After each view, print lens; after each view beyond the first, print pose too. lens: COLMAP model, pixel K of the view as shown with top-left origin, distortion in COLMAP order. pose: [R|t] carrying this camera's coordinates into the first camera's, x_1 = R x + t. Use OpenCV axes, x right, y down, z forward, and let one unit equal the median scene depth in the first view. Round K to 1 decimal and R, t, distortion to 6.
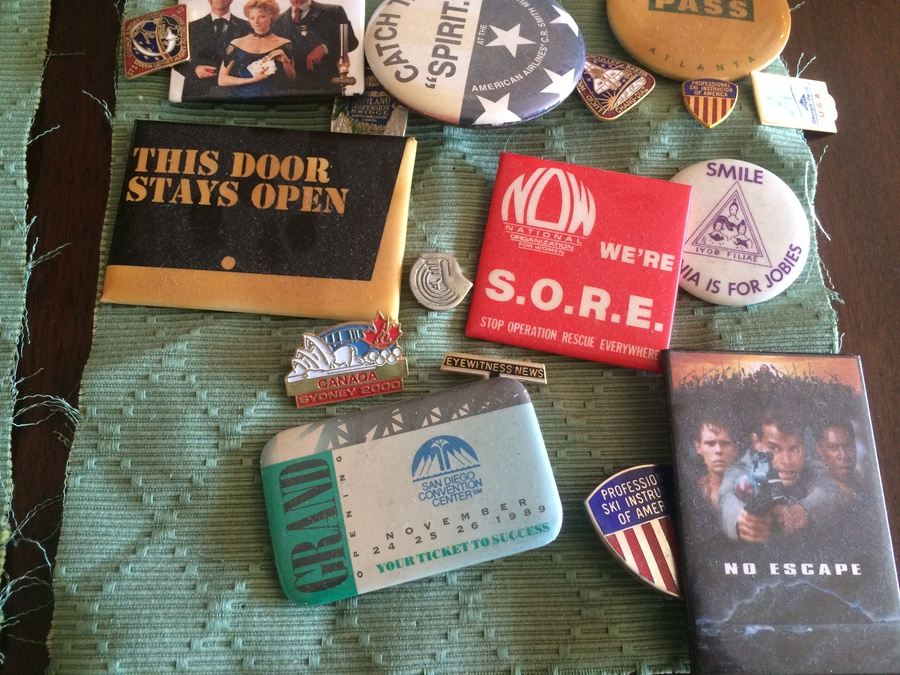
lens RADIAL K [[767.3, 0, 450.0], [0, 767.3, 337.5], [0, 0, 1]] dist [0.072115, -0.119595]
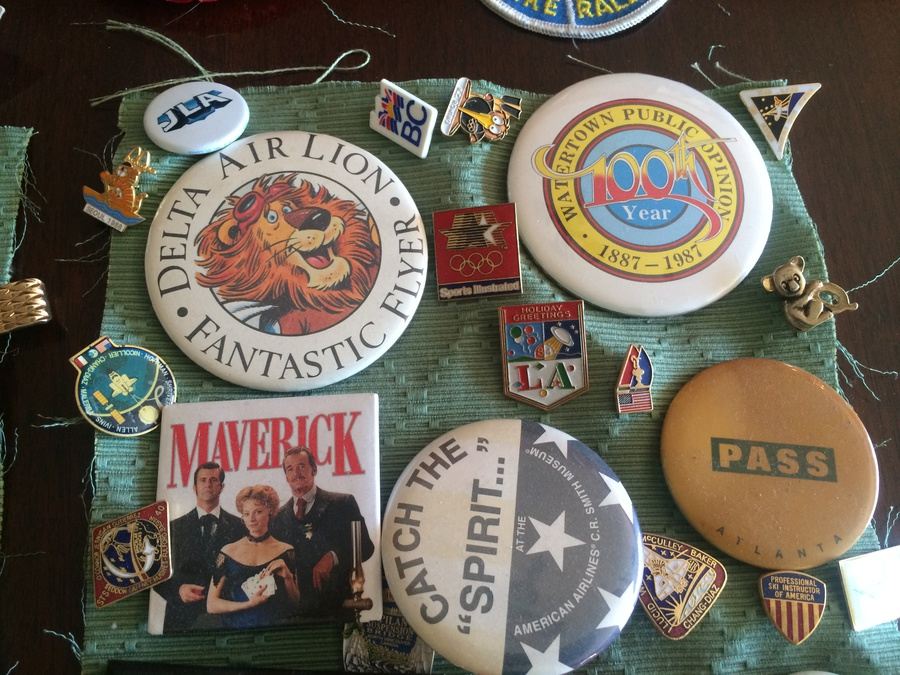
lens RADIAL K [[767.3, 0, 450.0], [0, 767.3, 337.5], [0, 0, 1]] dist [0.072115, -0.119595]
pose [[0.999610, -0.025494, 0.011384, -0.041116], [0.025553, 0.999661, -0.005035, -0.622670], [-0.011252, 0.005324, 0.999923, 0.166741]]
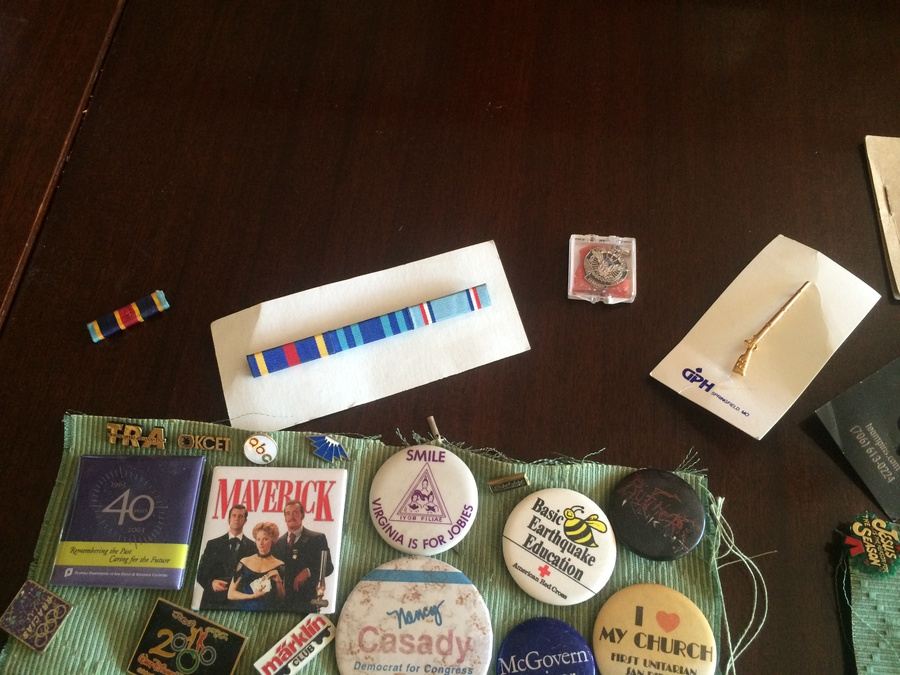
lens RADIAL K [[767.3, 0, 450.0], [0, 767.3, 337.5], [0, 0, 1]] dist [0.072115, -0.119595]
pose [[0.996810, 0.055667, -0.057187, 0.141663], [-0.060422, 0.994539, -0.085101, -0.700468], [0.052137, 0.088285, 0.994730, -0.369560]]
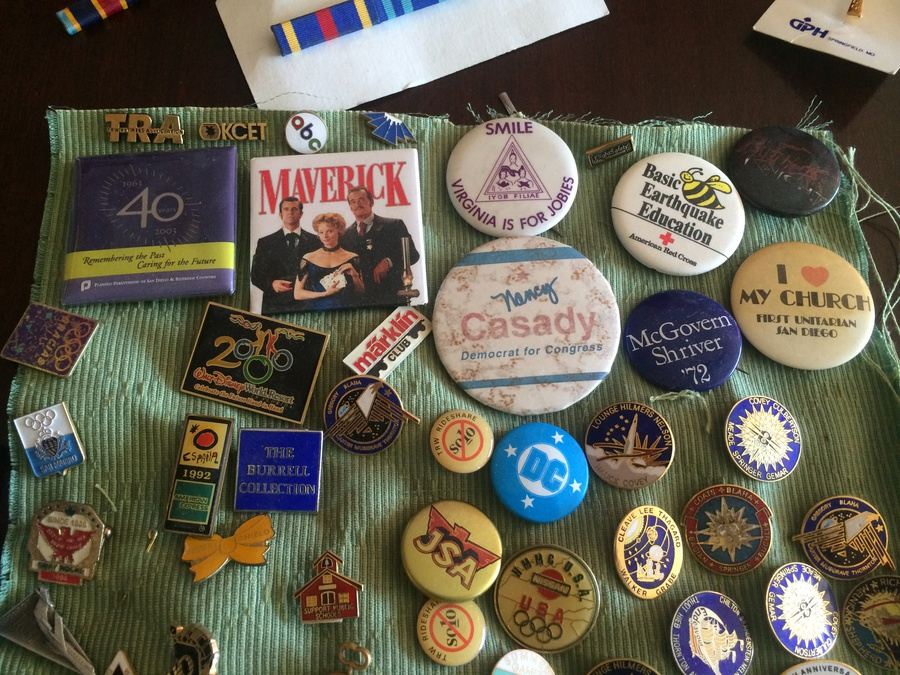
lens RADIAL K [[767.3, 0, 450.0], [0, 767.3, 337.5], [0, 0, 1]] dist [0.072115, -0.119595]
pose [[0.998715, -0.025245, 0.043940, -0.130140], [0.024874, 0.999650, 0.008986, -0.281299], [-0.044151, -0.007881, 0.998994, -0.107300]]
